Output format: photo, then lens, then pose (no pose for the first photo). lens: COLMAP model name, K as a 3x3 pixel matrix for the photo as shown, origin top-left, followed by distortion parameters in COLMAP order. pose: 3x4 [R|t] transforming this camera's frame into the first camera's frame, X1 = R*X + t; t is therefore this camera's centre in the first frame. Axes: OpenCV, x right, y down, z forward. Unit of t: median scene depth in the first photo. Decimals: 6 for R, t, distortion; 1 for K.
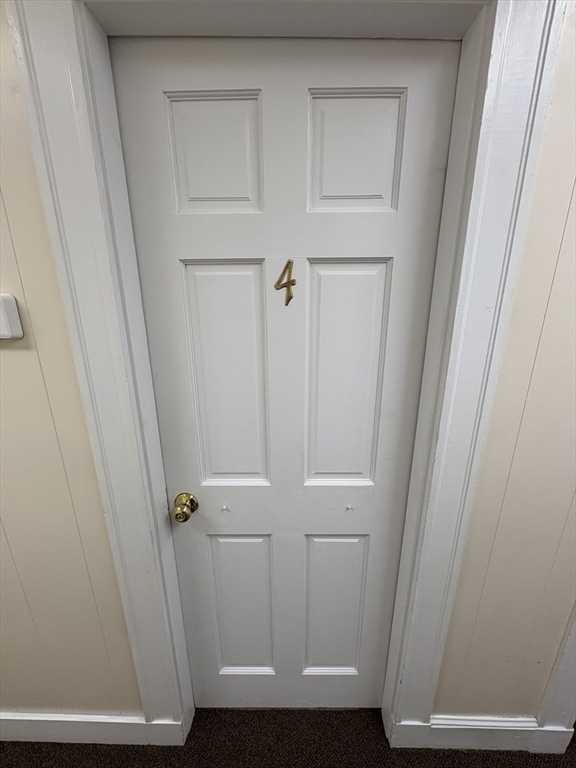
lens RADIAL K [[303.4, 0, 288.0], [0, 303.4, 384.0], [0, 0, 1]] dist [0.000485, -0.000070]
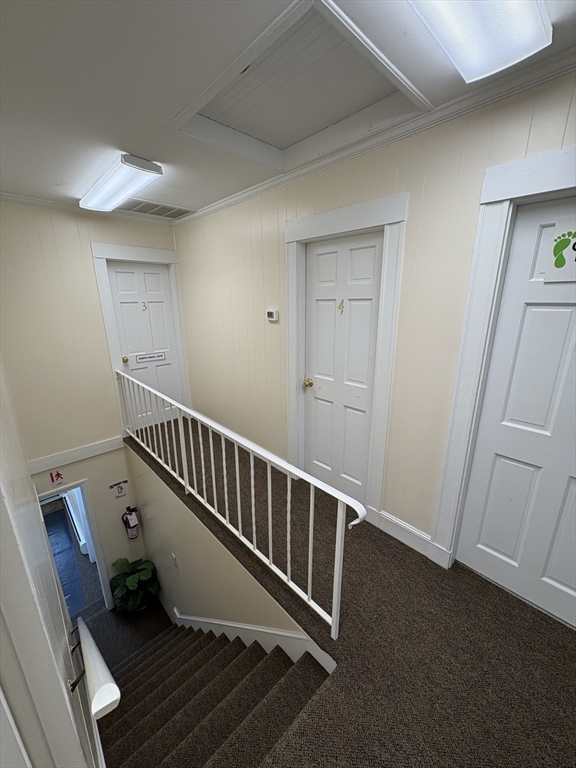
lens RADIAL K [[303.4, 0, 288.0], [0, 303.4, 384.0], [0, 0, 1]] dist [0.000485, -0.000070]
pose [[0.696314, 0.190613, -0.691964, 1.826928], [-0.189444, 0.978711, 0.078968, 0.271565], [0.692285, 0.076102, 0.717600, -1.439889]]
